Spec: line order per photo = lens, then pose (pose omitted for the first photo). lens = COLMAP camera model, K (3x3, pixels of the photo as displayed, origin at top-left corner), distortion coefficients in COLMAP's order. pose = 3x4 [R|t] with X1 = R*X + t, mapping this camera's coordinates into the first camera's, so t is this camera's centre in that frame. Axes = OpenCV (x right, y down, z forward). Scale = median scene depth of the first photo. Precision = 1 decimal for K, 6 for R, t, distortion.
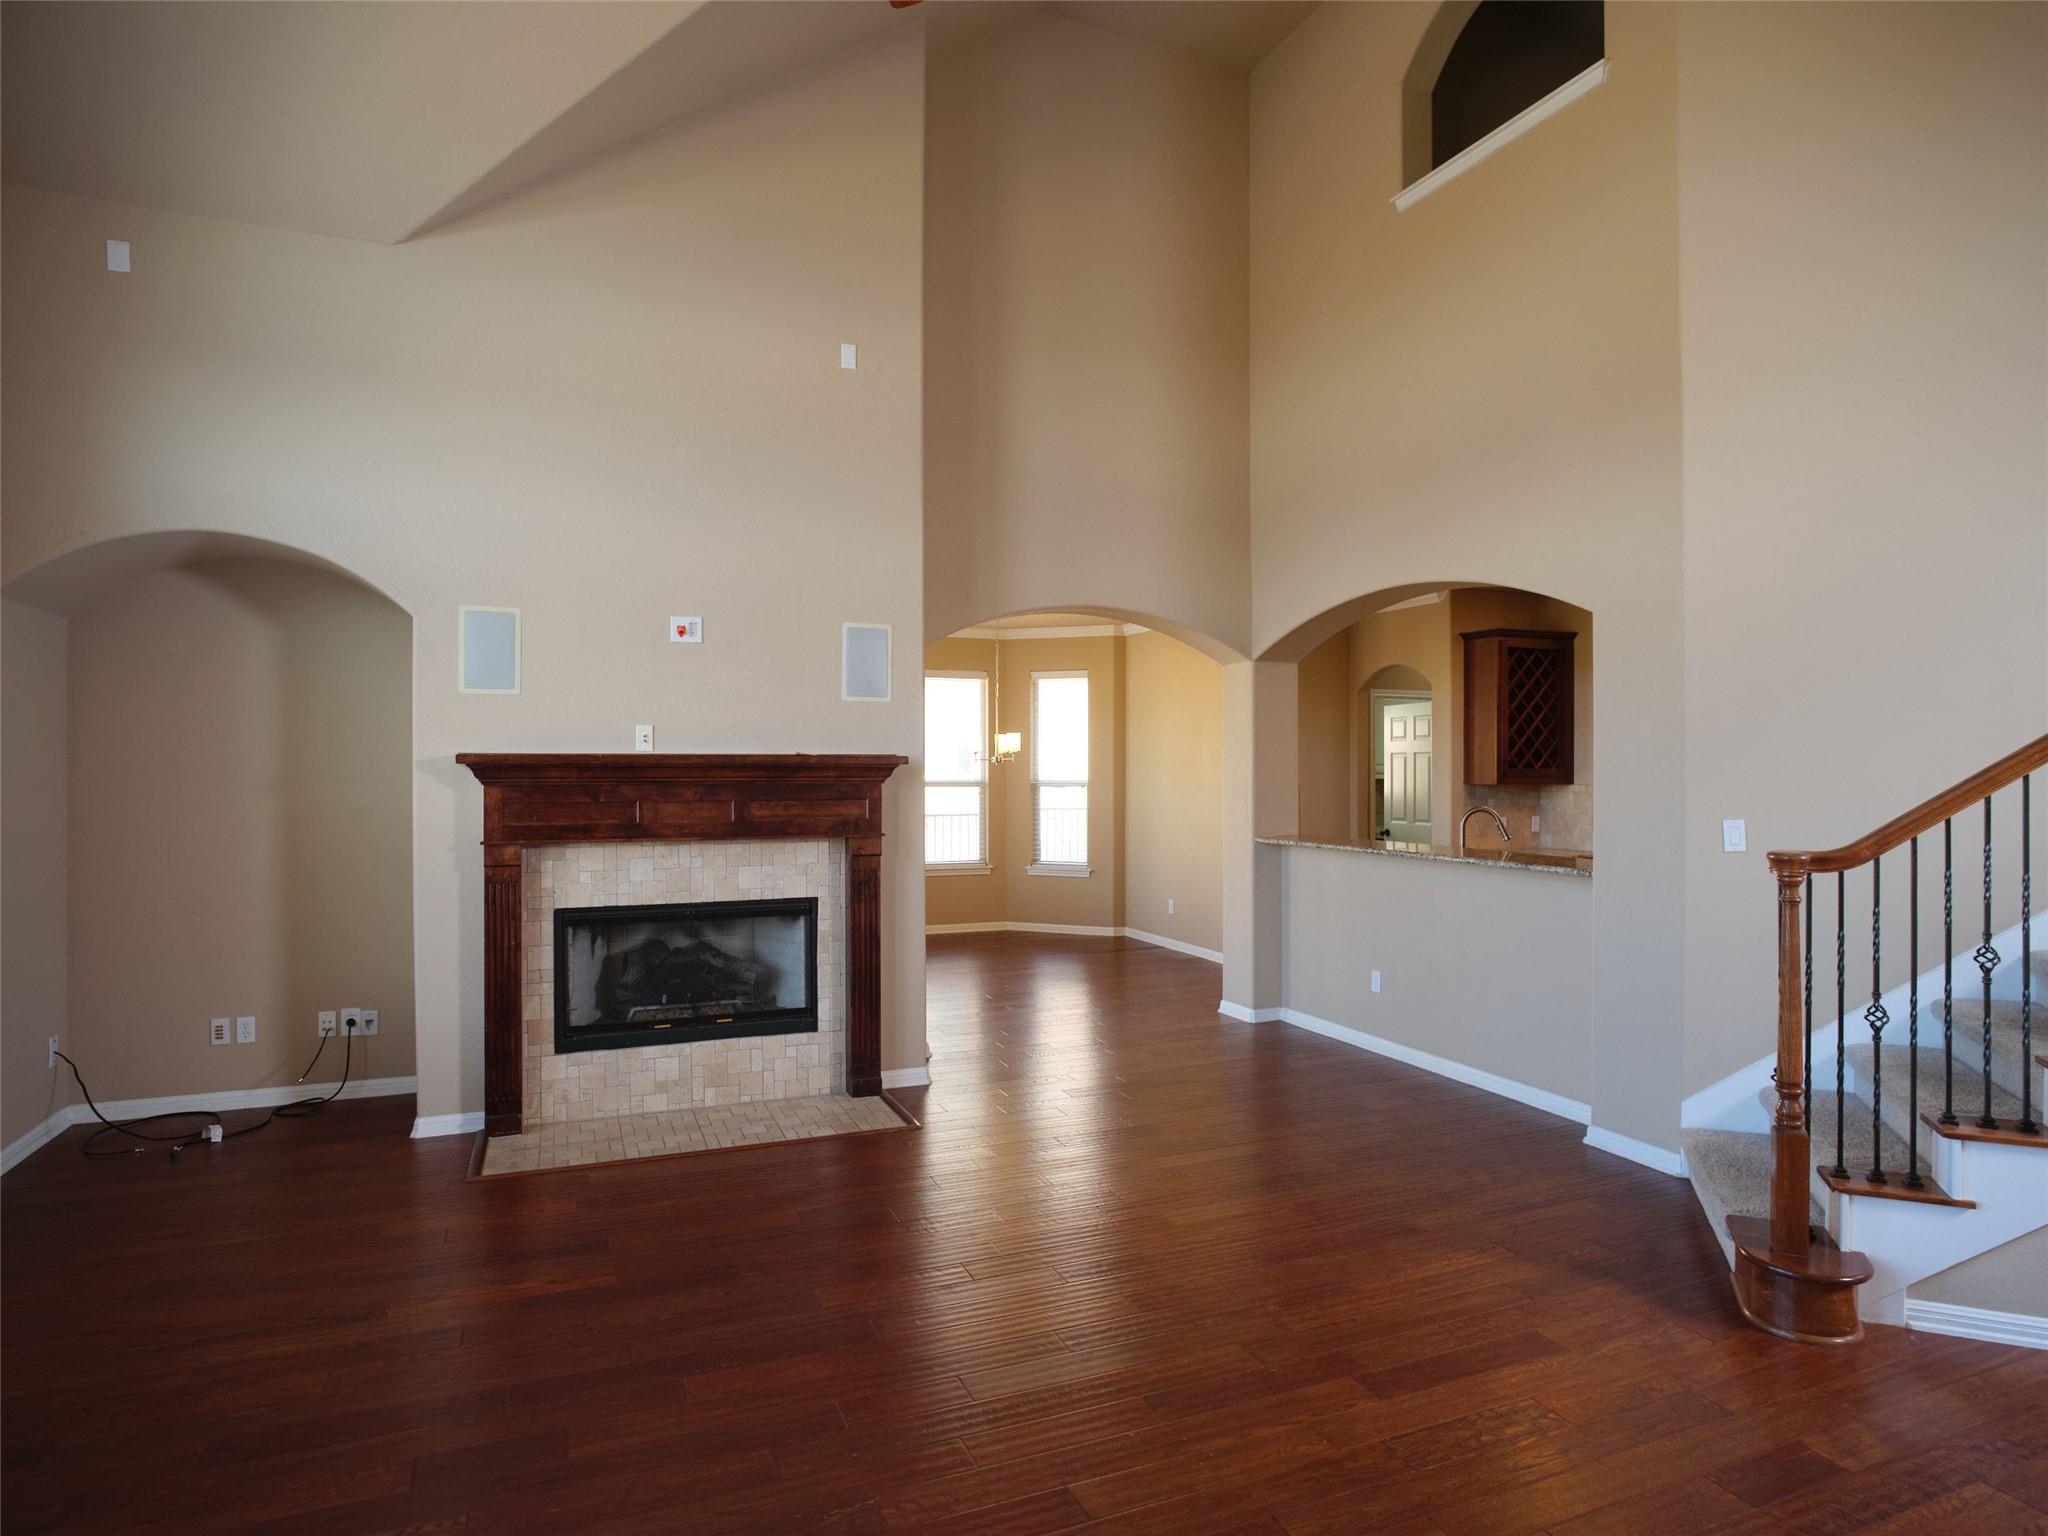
lens RADIAL K [[1168.0, 0, 1048.5], [0, 1168.0, 755.9], [0, 0, 1]] dist [-0.059937, 0.038847]
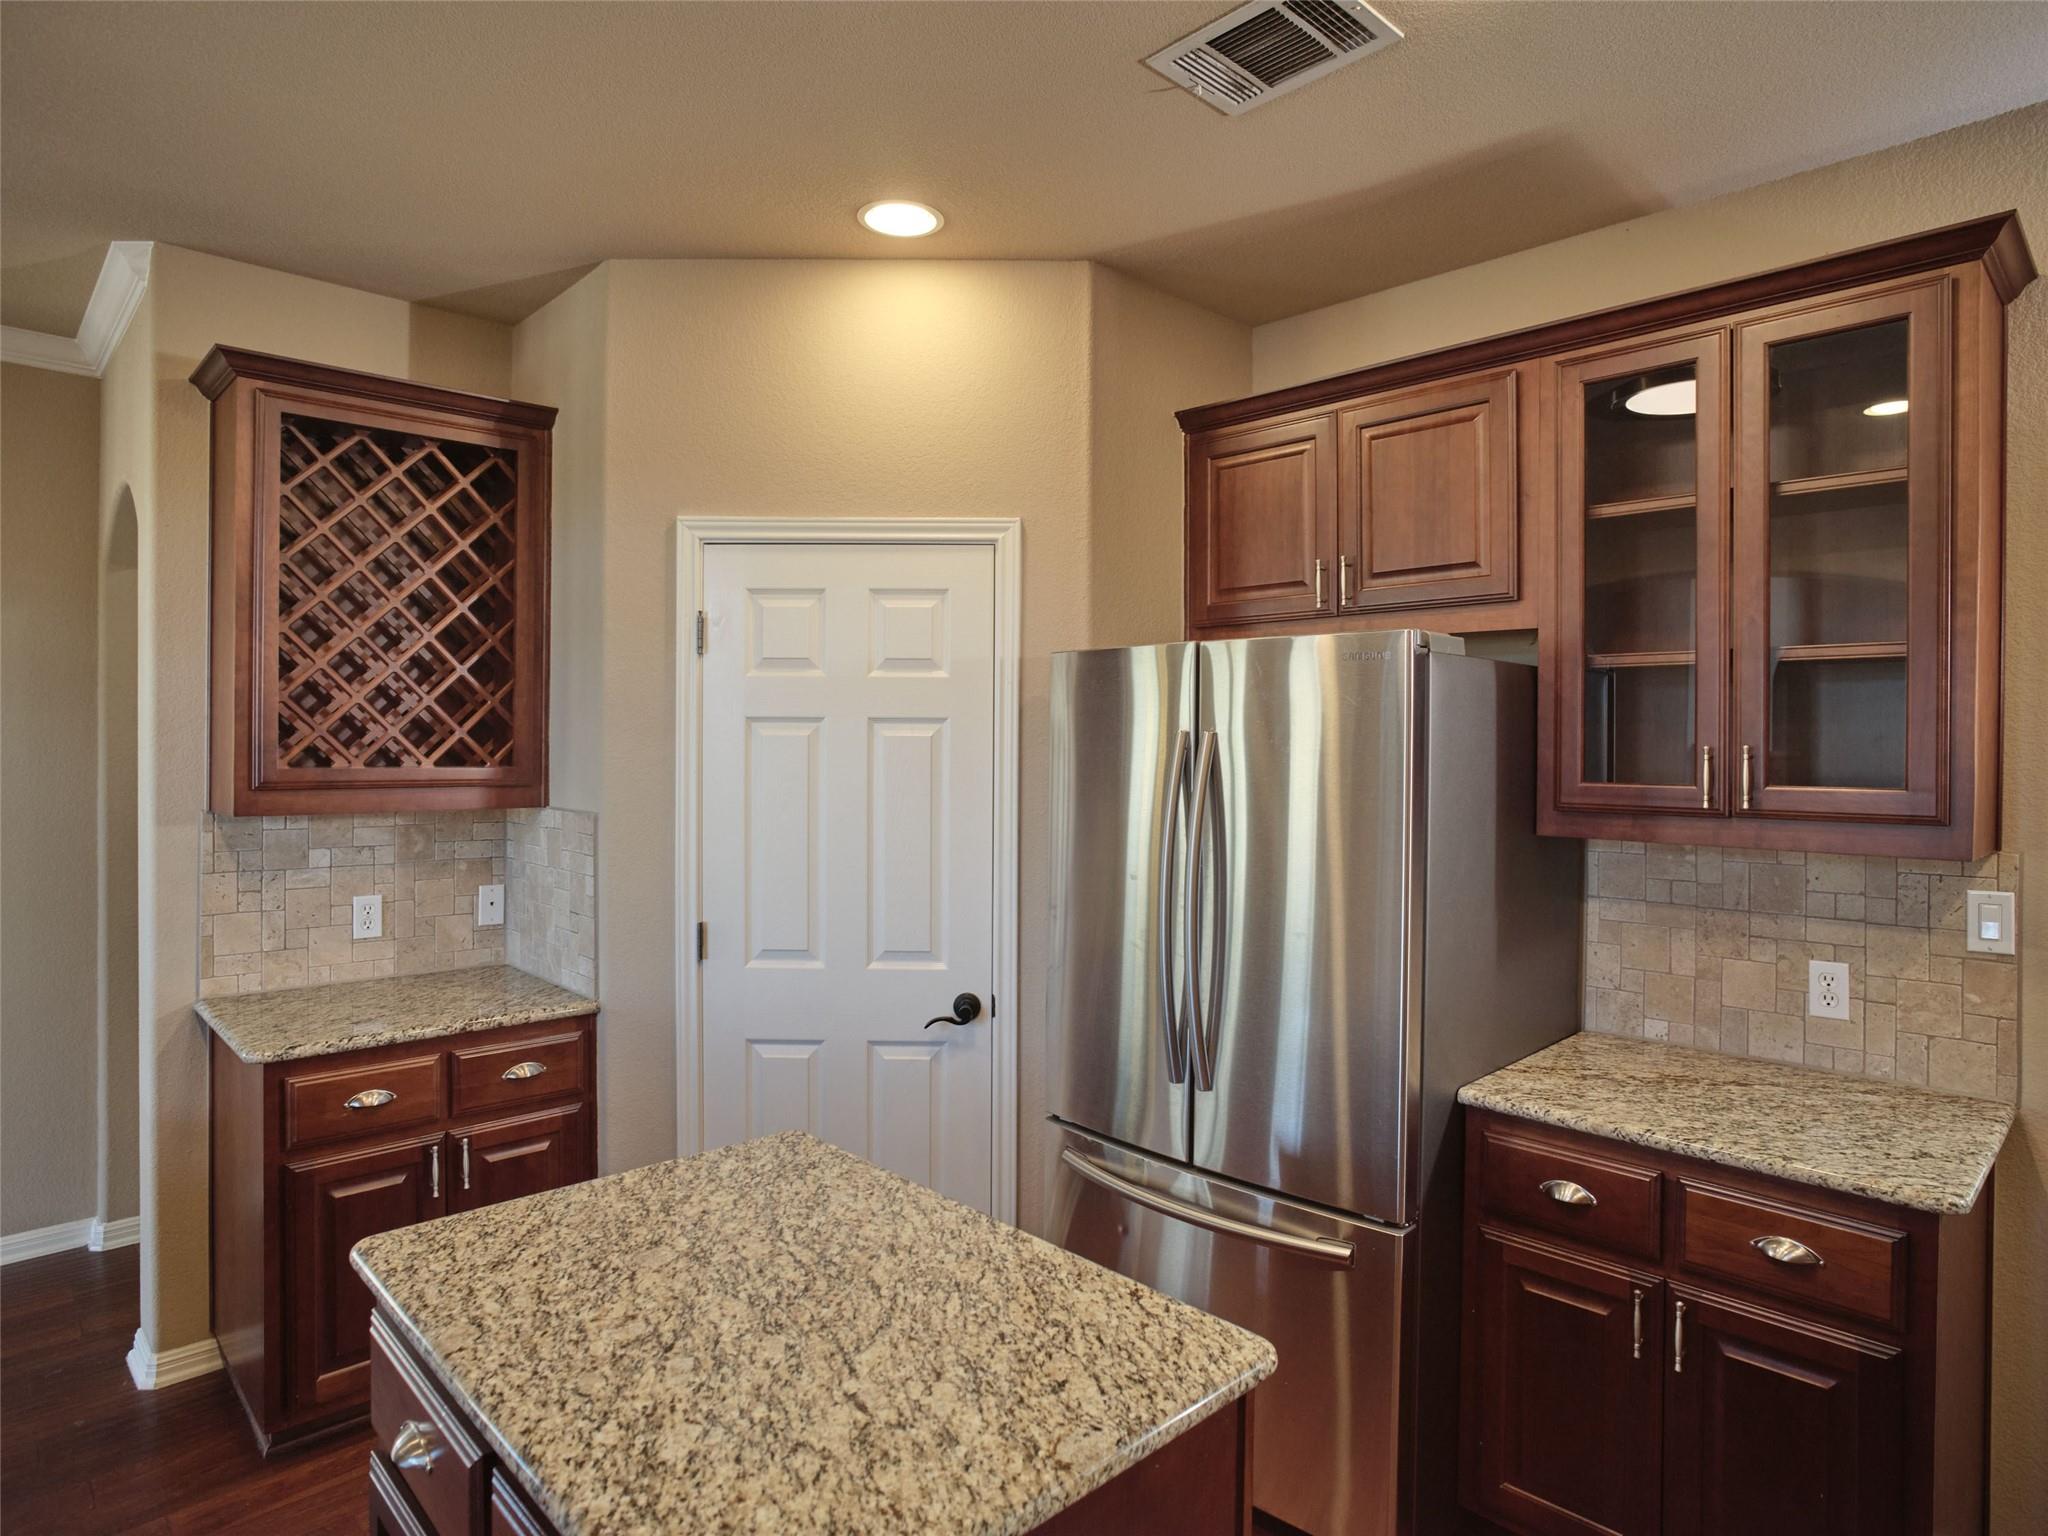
lens RADIAL K [[1168.1, 0, 1051.5], [0, 1168.1, 748.5], [0, 0, 1]] dist [-0.054745, 0.029490]
pose [[0.929110, 0.005135, 0.369769, 0.740311], [-0.012281, 0.999781, 0.016974, -0.005236], [-0.369601, -0.020312, 0.928969, 0.924284]]
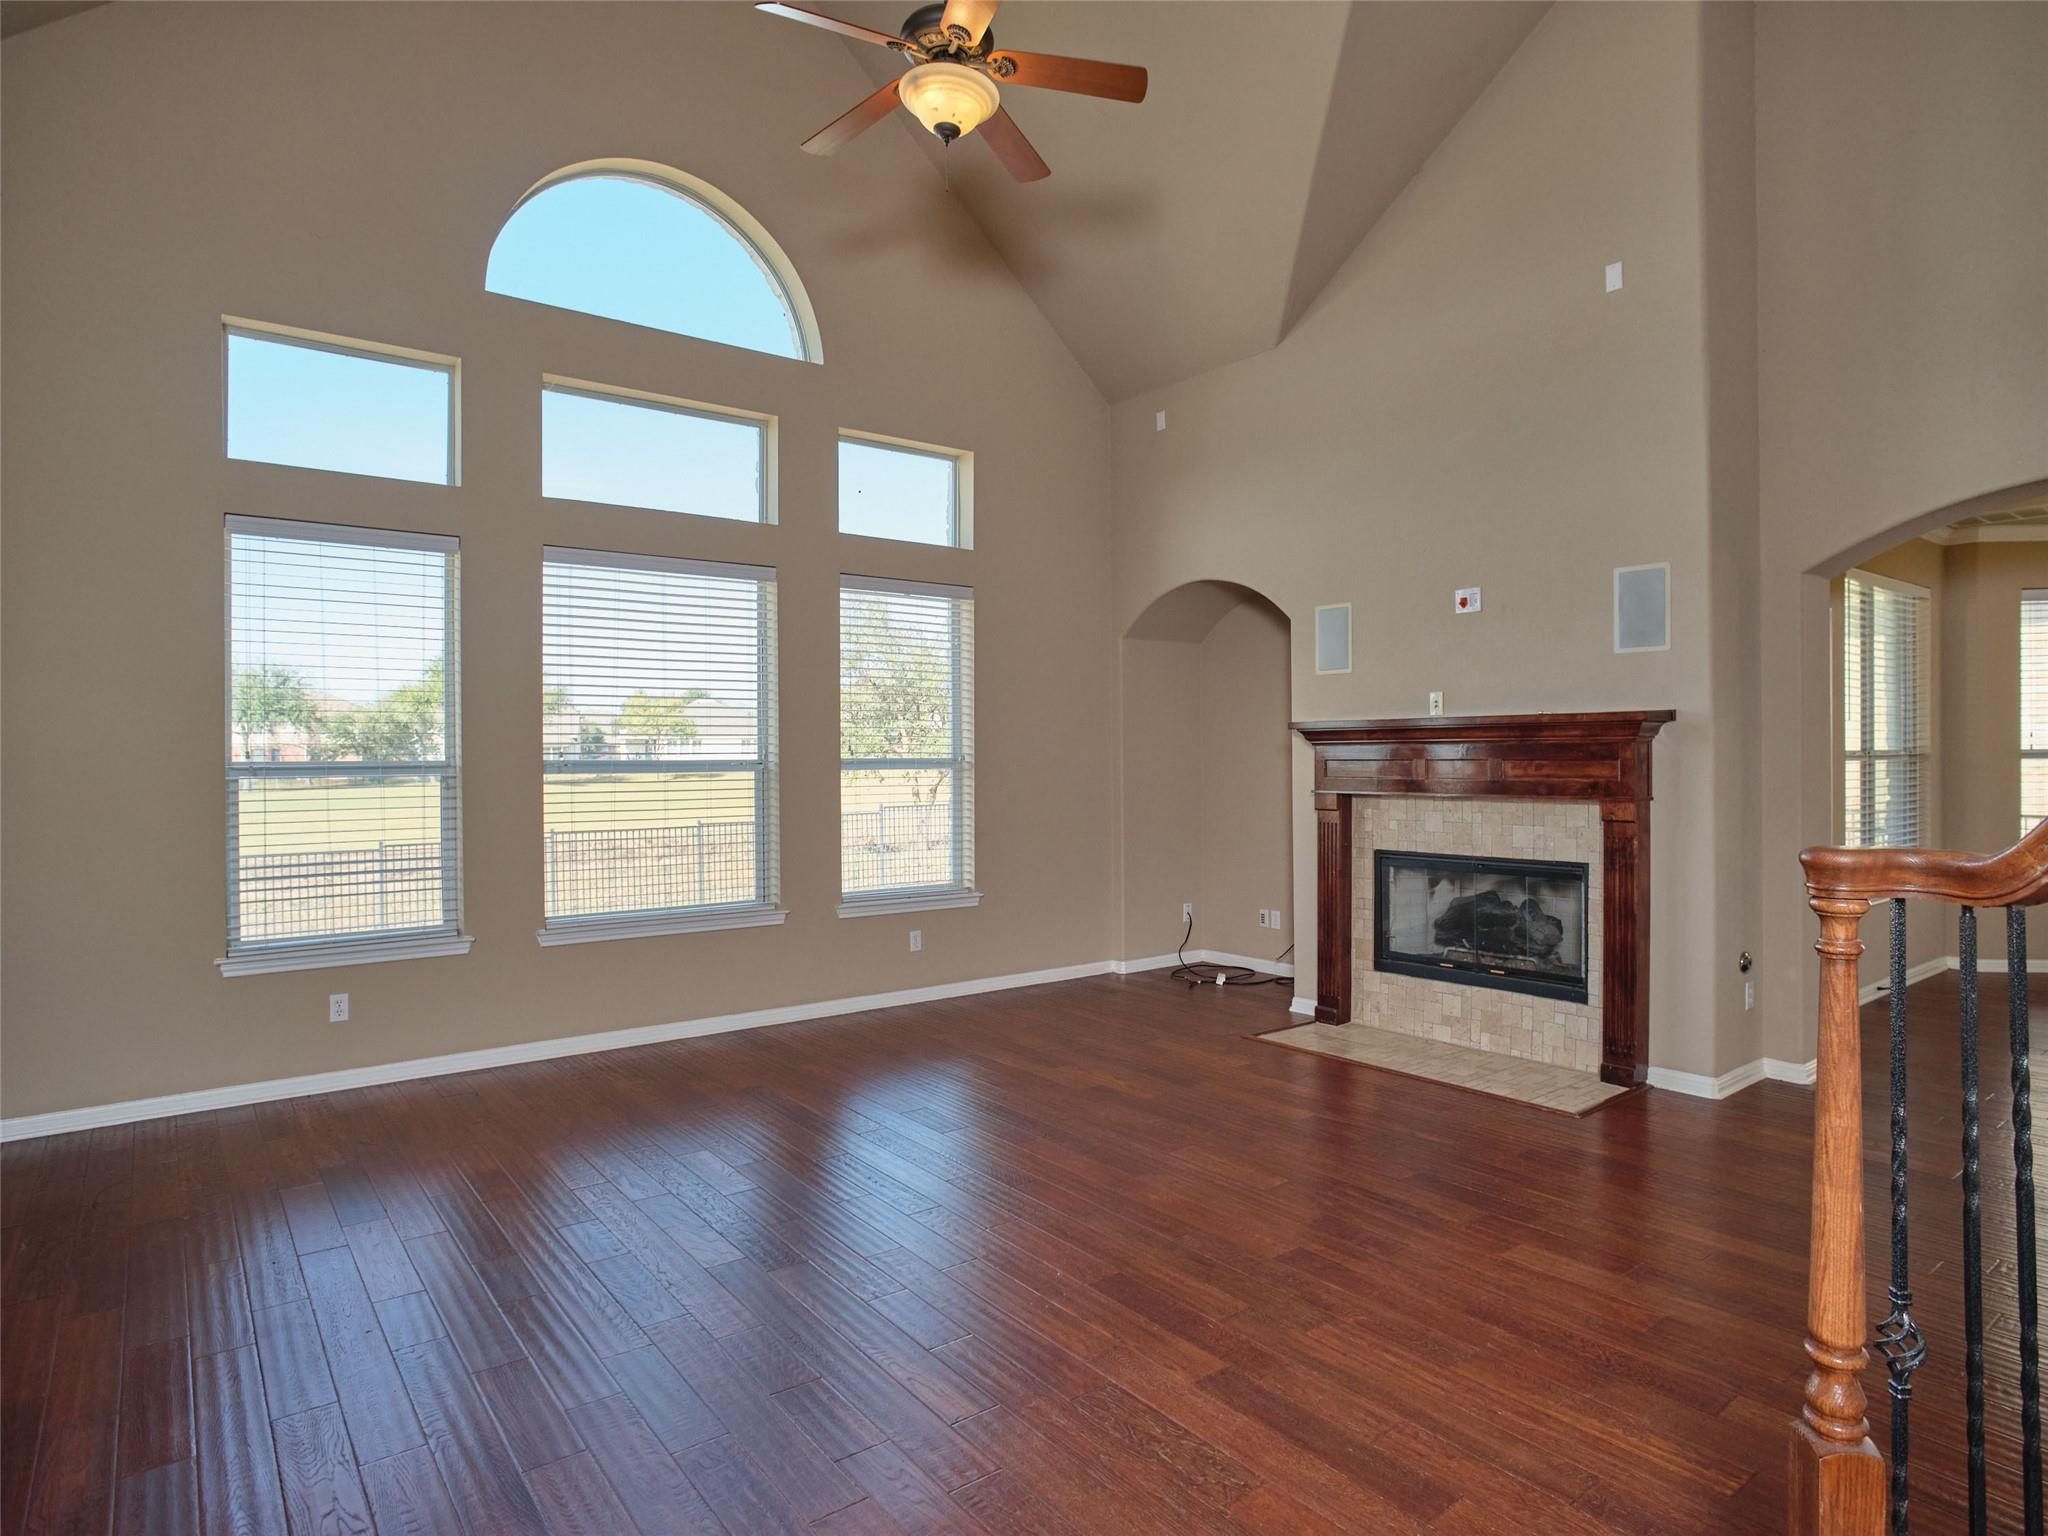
lens RADIAL K [[1168.0, 0, 1048.5], [0, 1168.0, 755.9], [0, 0, 1]] dist [-0.059937, 0.038847]
pose [[0.257515, -0.000025, -0.966274, 0.621565], [0.014069, 0.999894, 0.003724, 0.025241], [0.966172, -0.014553, 0.257488, 0.349551]]
